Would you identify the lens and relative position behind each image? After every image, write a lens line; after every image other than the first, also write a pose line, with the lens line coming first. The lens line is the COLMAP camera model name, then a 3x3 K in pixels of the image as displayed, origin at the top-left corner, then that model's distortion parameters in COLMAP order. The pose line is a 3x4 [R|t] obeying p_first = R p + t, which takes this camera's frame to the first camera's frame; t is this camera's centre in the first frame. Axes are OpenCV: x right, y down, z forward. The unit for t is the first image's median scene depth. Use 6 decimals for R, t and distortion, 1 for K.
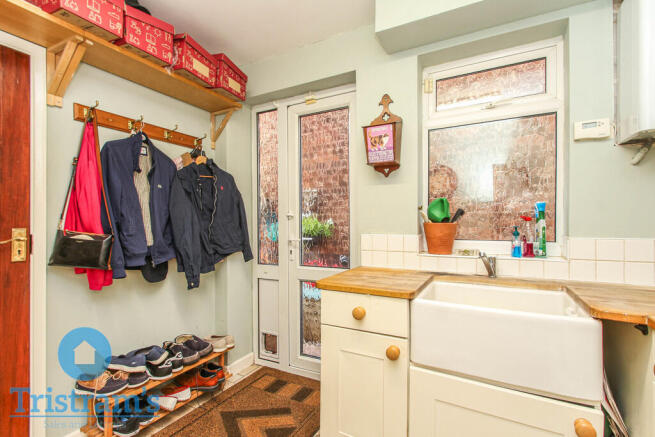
lens RADIAL K [[304.5, 0, 328.5], [0, 304.5, 223.2], [0, 0, 1]] dist [0.002386, 0.000311]
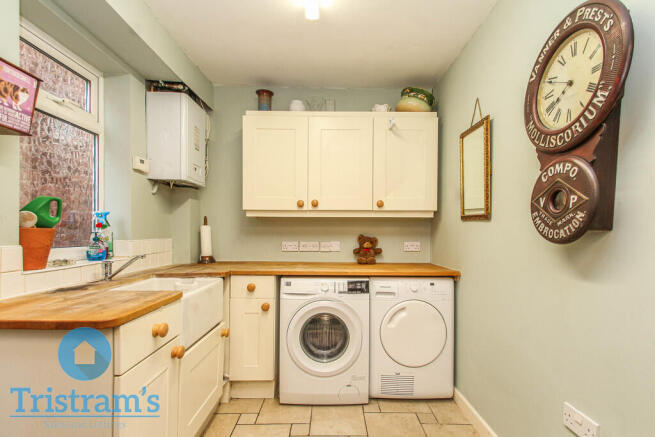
lens RADIAL K [[304.5, 0, 328.5], [0, 304.5, 223.2], [0, 0, 1]] dist [0.002386, 0.000311]
pose [[-0.466850, 0.025521, 0.883968, -0.667841], [-0.004375, 0.999505, -0.031167, 0.007385], [-0.884325, -0.018417, -0.466508, 0.726535]]
